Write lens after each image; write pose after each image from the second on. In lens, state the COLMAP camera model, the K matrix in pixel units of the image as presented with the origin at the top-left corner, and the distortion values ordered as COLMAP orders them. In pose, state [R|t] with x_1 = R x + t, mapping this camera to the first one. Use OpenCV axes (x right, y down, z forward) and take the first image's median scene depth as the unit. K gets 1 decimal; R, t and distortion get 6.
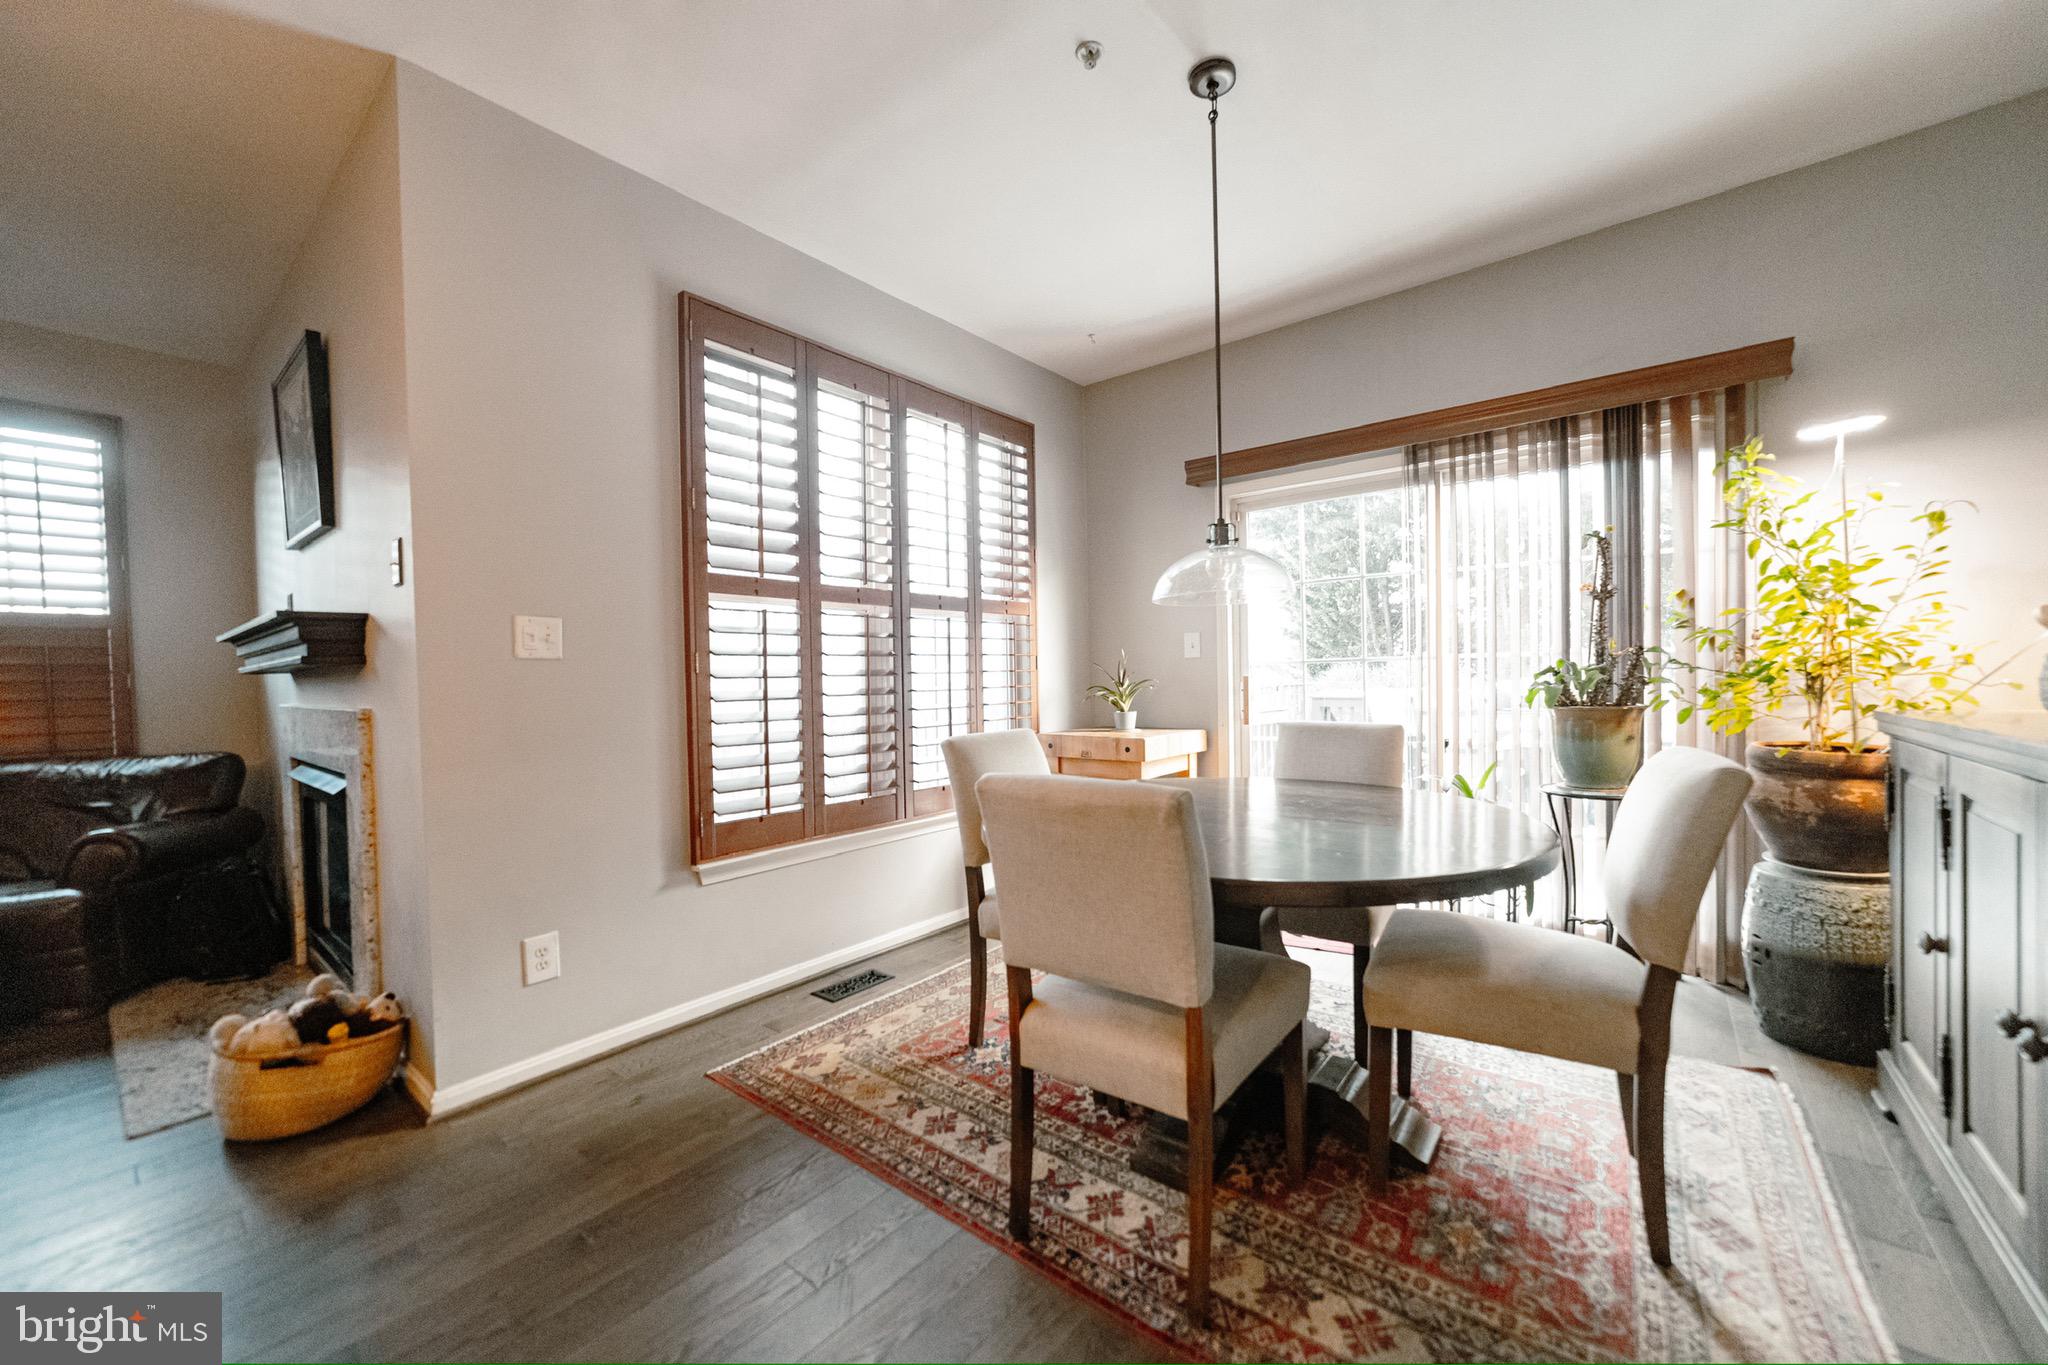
lens RADIAL K [[768.8, 0, 1025.4], [0, 768.8, 697.0], [0, 0, 1]] dist [-0.014049, 0.004184]
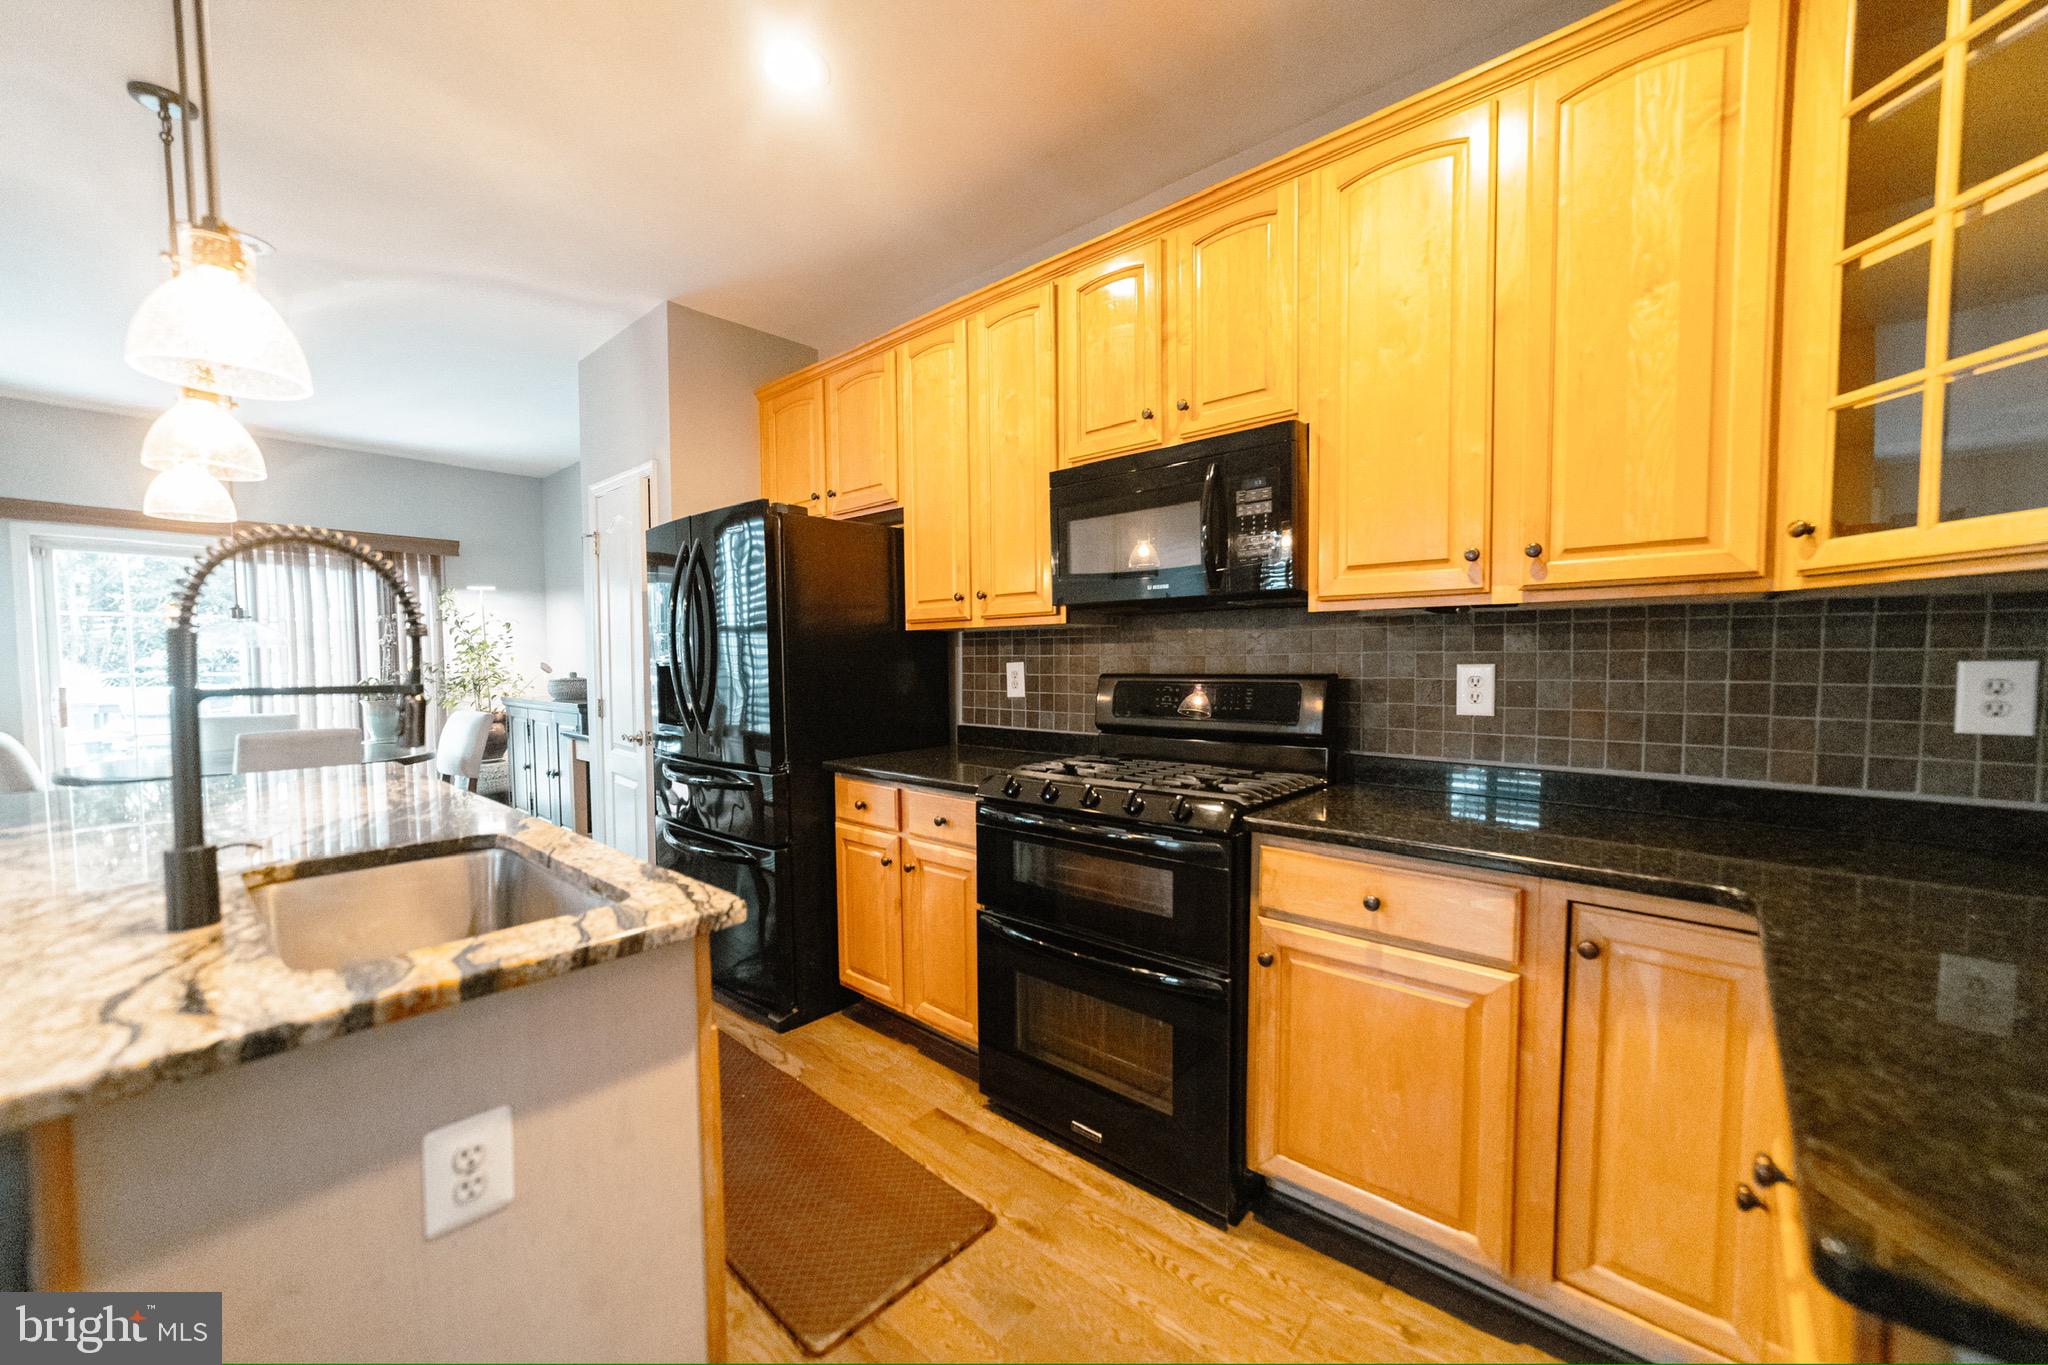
lens RADIAL K [[768.8, 0, 1020.4], [0, 768.8, 695.3], [0, 0, 1]] dist [-0.014049, 0.004184]
pose [[0.049219, -0.024933, 0.998477, -1.186887], [0.030184, 0.999269, 0.023465, 0.001936], [-0.998332, 0.028983, 0.049936, -0.778439]]
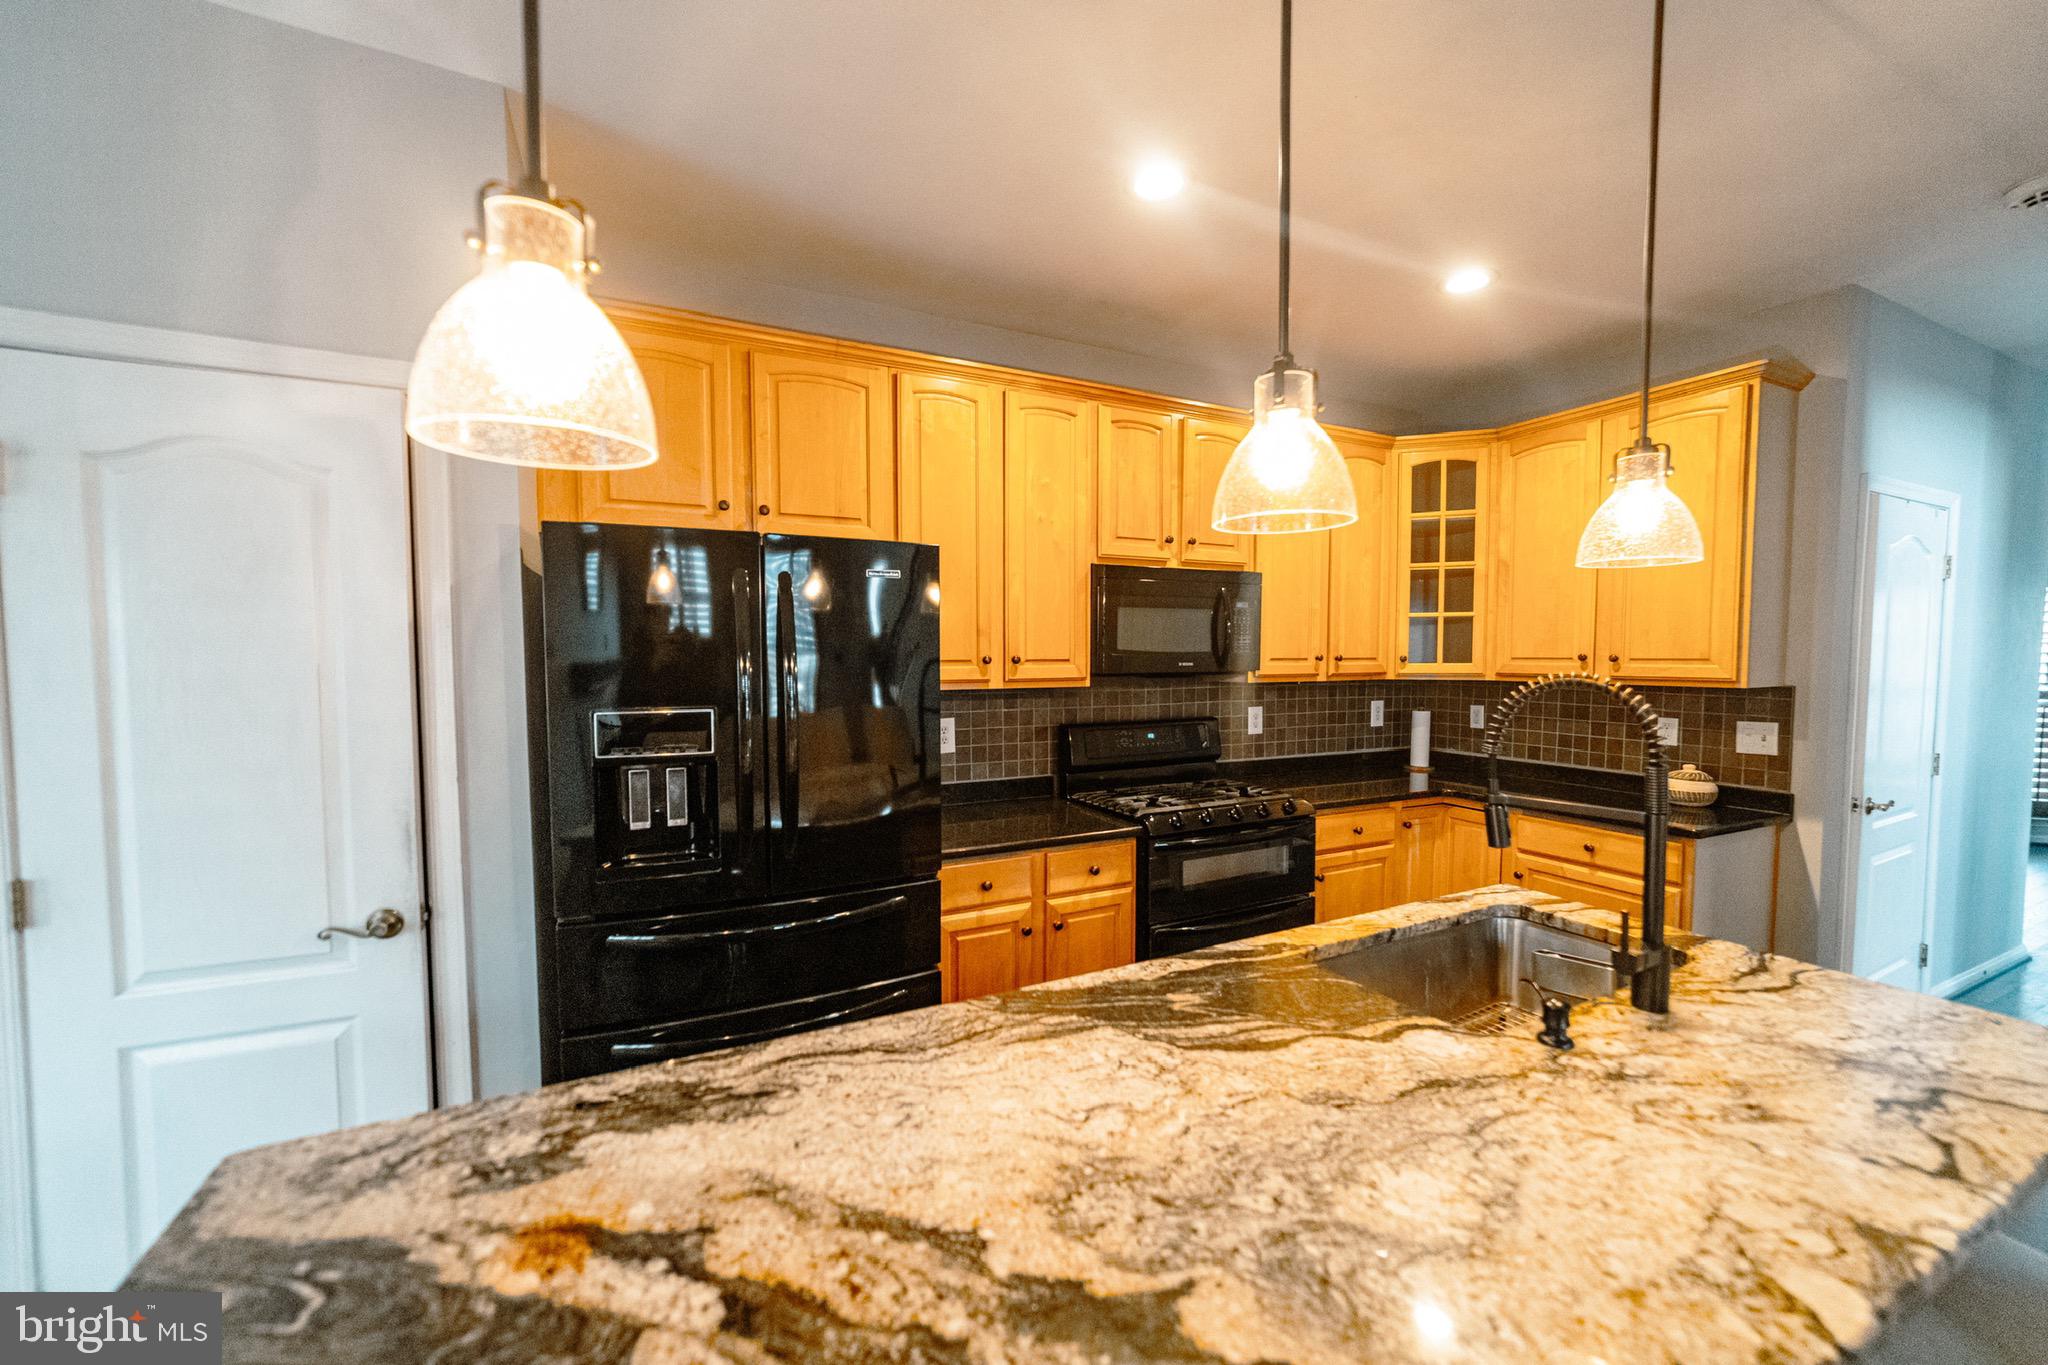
lens RADIAL K [[795.6, 0, 1024.9], [0, 795.6, 691.3], [0, 0, 1]] dist [-0.016486, 0.004802]
pose [[-0.906201, 0.004933, 0.422819, -0.676166], [0.033664, 0.997600, 0.060511, -0.123423], [-0.421506, 0.069069, -0.904191, 0.263855]]
